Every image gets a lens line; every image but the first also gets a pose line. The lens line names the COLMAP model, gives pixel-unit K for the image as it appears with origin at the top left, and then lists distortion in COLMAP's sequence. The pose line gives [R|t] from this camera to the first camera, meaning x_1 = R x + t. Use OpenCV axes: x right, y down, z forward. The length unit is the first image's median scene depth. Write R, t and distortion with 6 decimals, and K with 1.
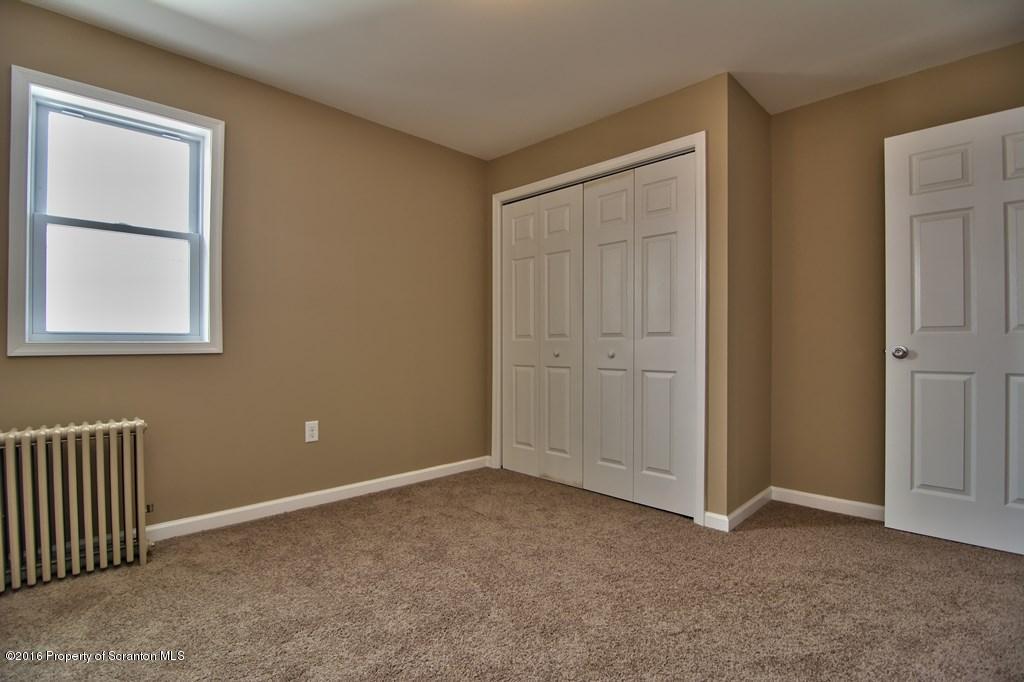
lens RADIAL K [[487.5, 0, 509.4], [0, 487.5, 344.3], [0, 0, 1]] dist [-0.008833, -0.008815]
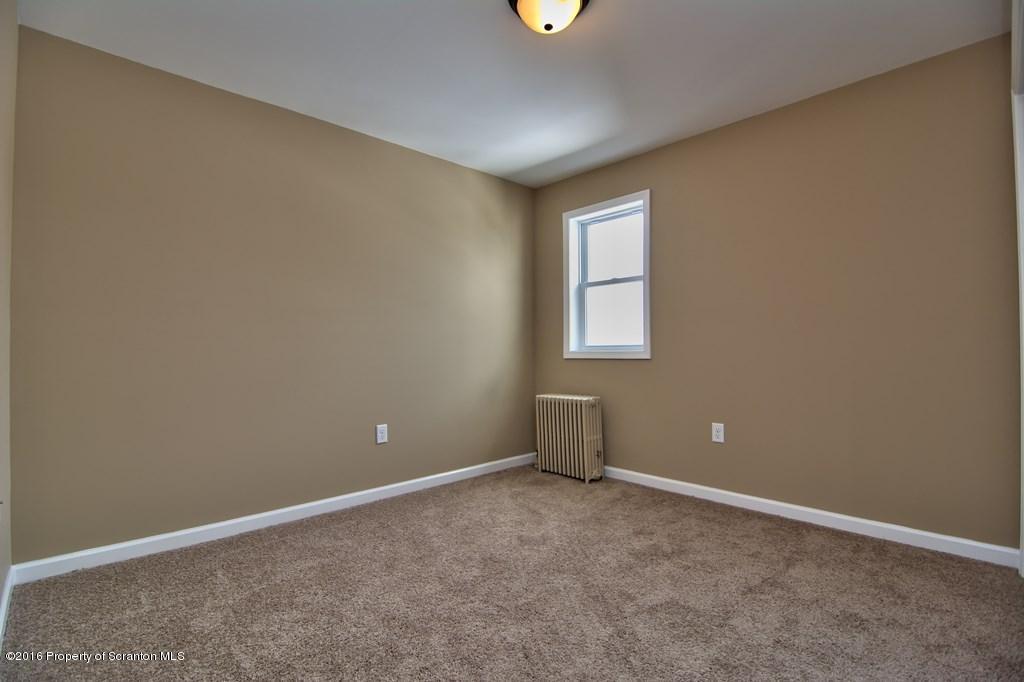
lens RADIAL K [[487.5, 0, 509.4], [0, 487.5, 344.3], [0, 0, 1]] dist [-0.008833, -0.008815]
pose [[-0.033384, -0.017591, -0.999288, 0.798880], [0.004178, 0.999834, -0.017740, 0.000074], [0.999434, -0.004768, -0.033305, 0.662527]]
